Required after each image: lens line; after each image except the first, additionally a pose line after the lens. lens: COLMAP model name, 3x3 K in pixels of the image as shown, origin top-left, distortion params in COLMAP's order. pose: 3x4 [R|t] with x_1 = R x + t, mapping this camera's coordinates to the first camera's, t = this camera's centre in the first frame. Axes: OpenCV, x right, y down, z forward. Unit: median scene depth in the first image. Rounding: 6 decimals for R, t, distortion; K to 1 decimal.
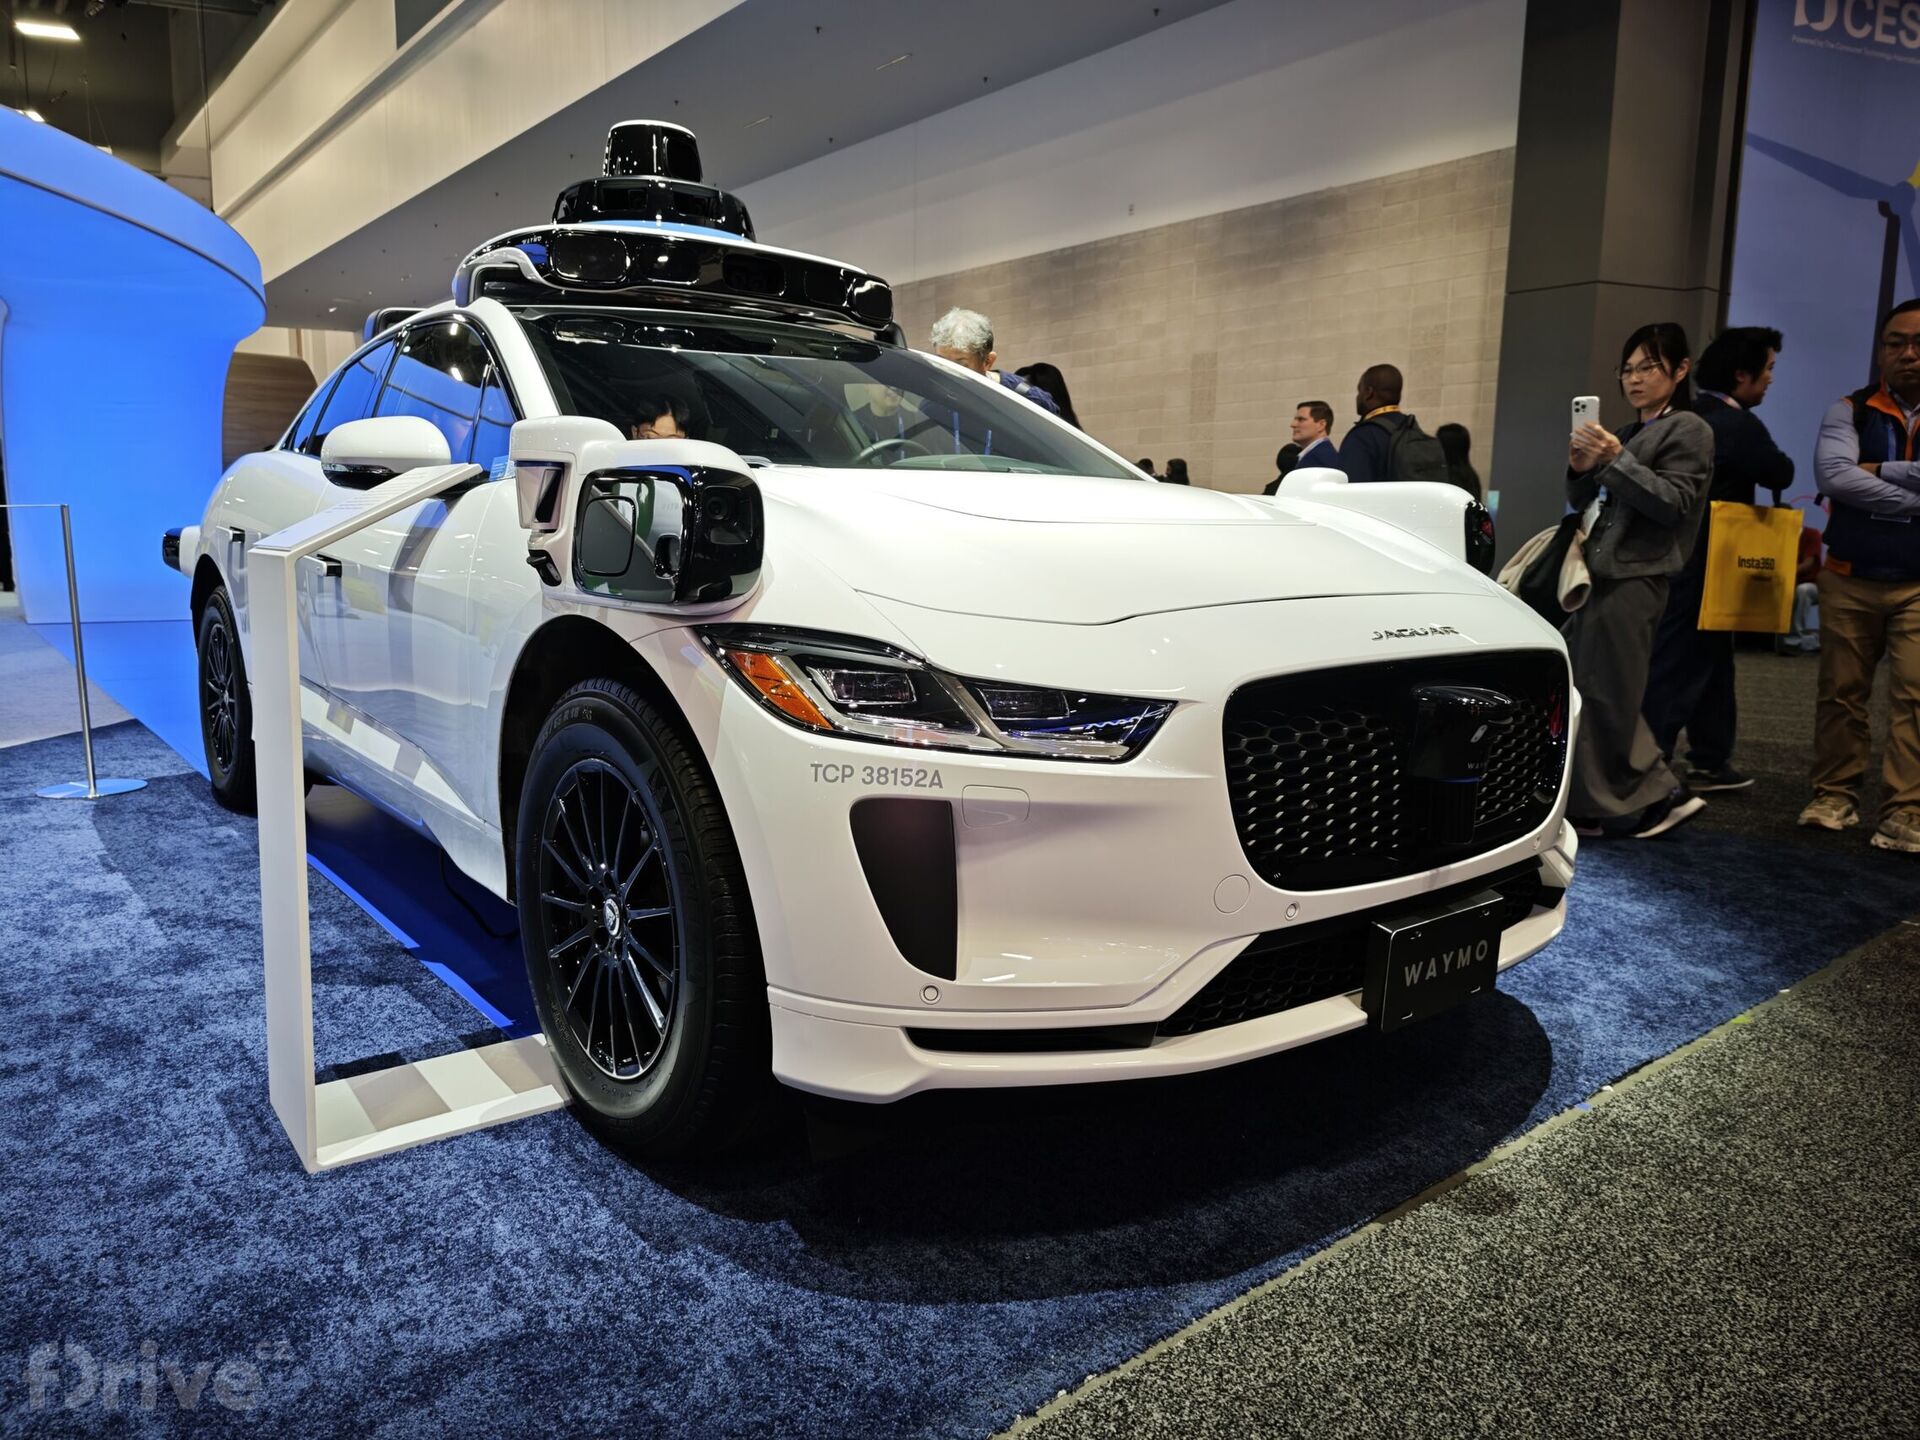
lens RADIAL K [[1305.8, 0, 954.5], [0, 1305.8, 715.1], [0, 0, 1]] dist [0.016413, -0.014942]
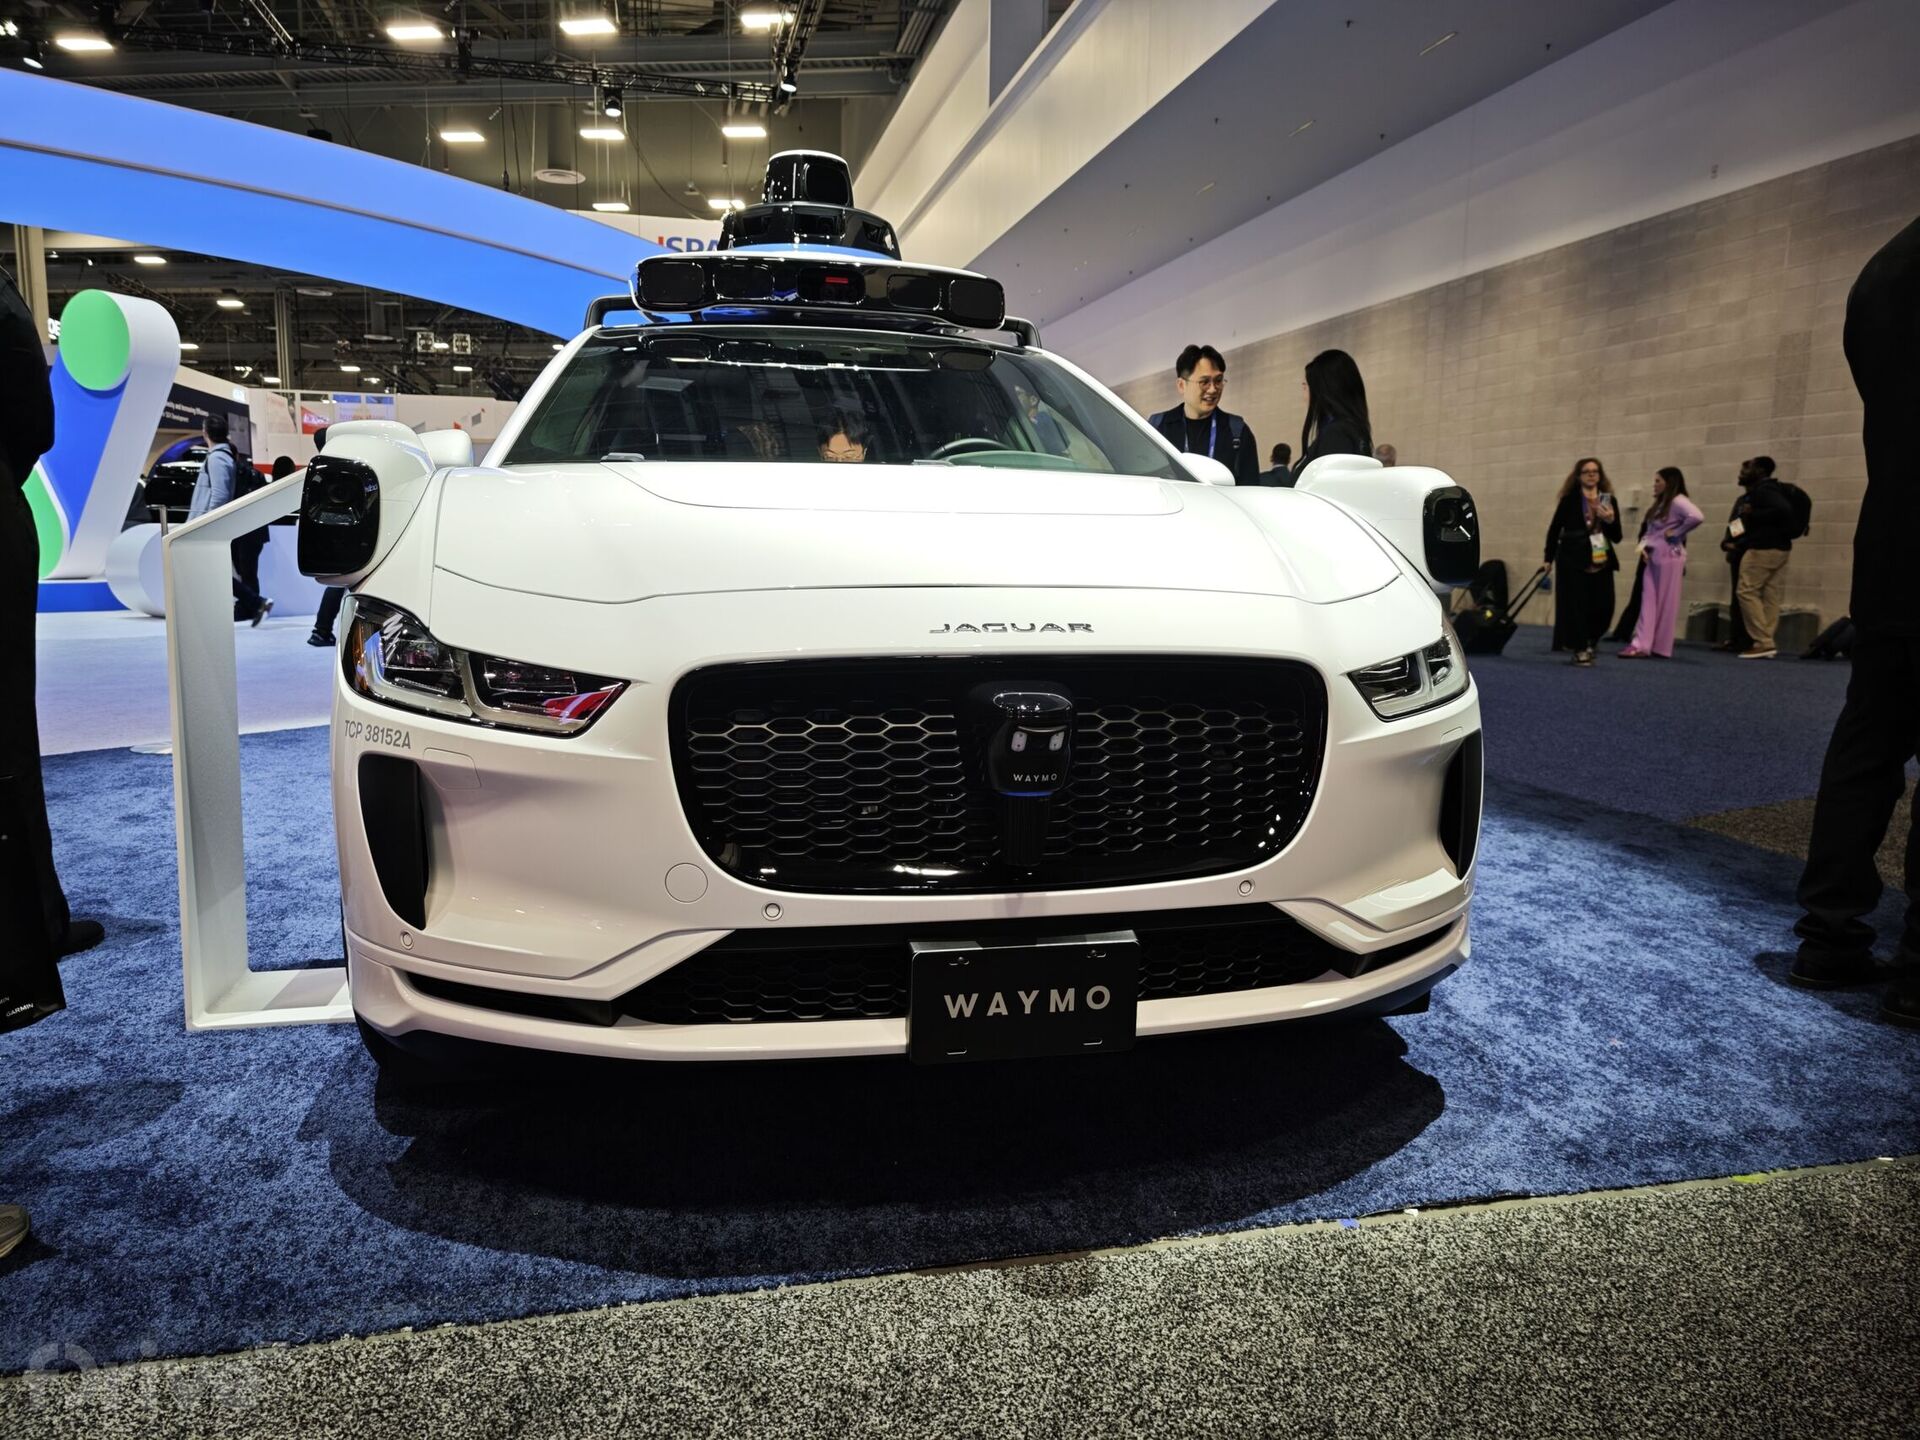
lens RADIAL K [[1305.8, 0, 953.1], [0, 1305.8, 720.2], [0, 0, 1]] dist [0.016413, -0.014942]
pose [[0.899510, 0.061323, -0.432574, 0.472696], [-0.065580, 0.997834, 0.005086, -0.001089], [0.431950, 0.023794, 0.901584, 0.122320]]
